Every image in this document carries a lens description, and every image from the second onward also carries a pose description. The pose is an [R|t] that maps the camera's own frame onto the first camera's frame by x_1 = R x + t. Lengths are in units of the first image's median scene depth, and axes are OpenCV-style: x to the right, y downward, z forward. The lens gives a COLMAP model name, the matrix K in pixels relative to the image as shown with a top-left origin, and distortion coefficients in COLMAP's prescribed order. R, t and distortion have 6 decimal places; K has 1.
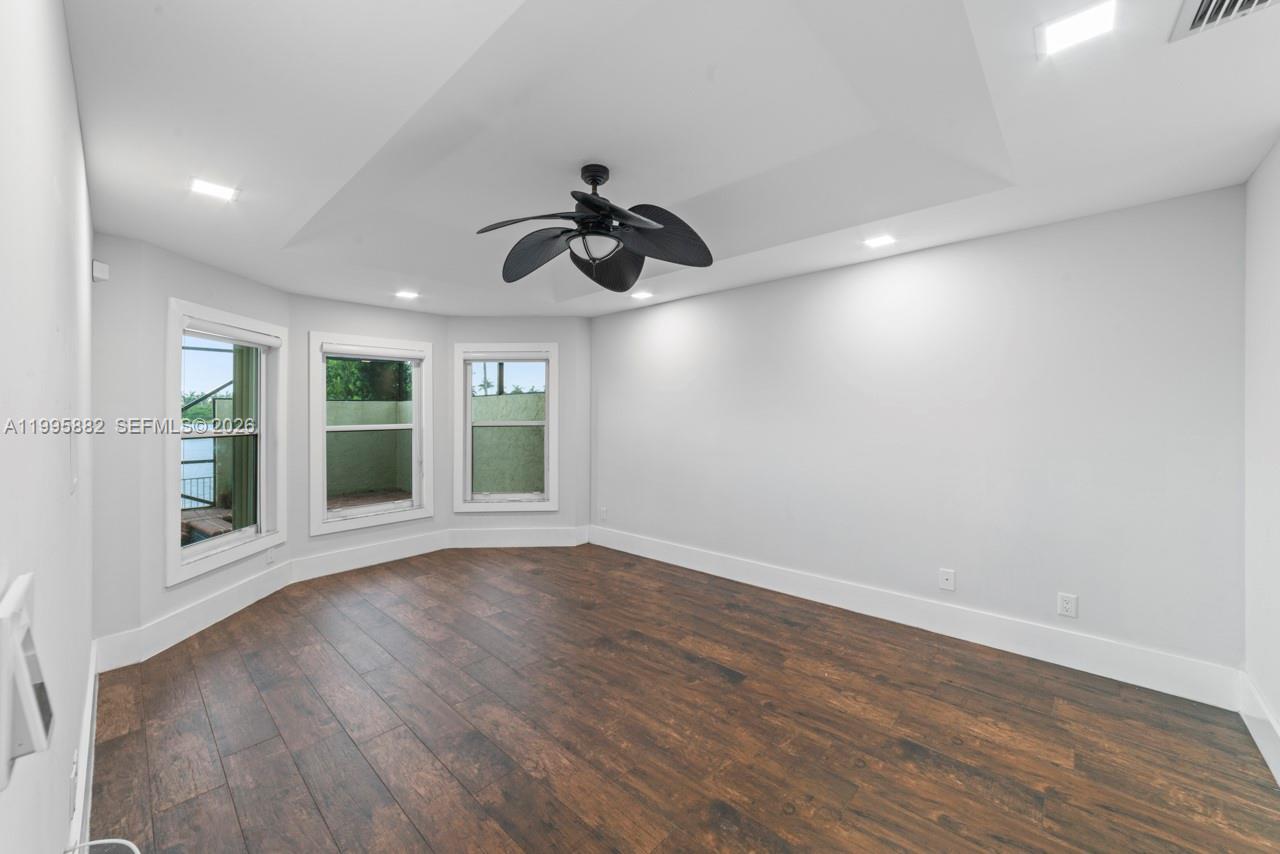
lens RADIAL K [[496.7, 0, 640.0], [0, 496.7, 427.0], [0, 0, 1]] dist [-0.002653, 0.000592]
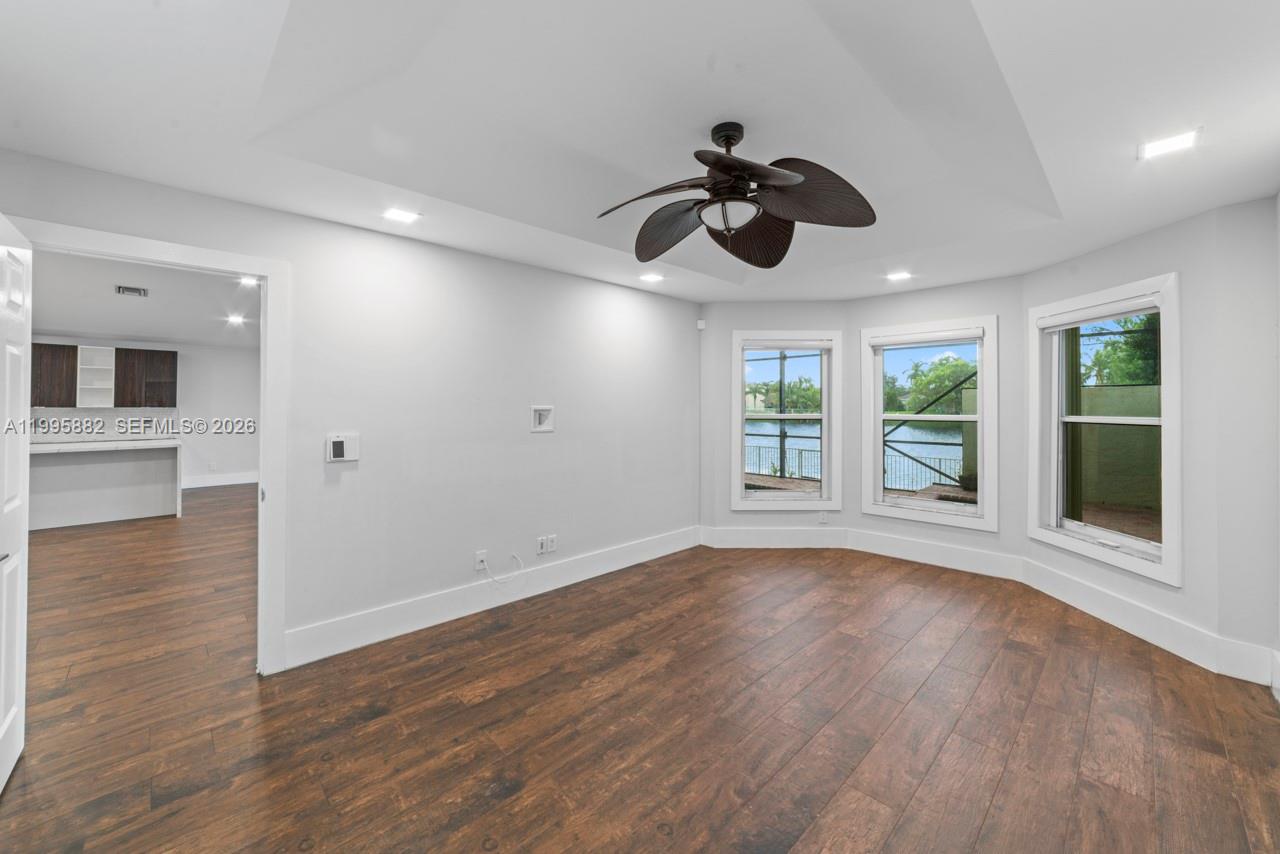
lens RADIAL K [[502.7, 0, 622.5], [0, 502.7, 402.6], [0, 0, 1]] dist [-0.000189, -0.000112]
pose [[-0.084071, 0.002854, -0.996456, 0.866460], [-0.024432, 0.999689, 0.004925, -0.032893], [0.996160, 0.024759, -0.083975, 0.944643]]
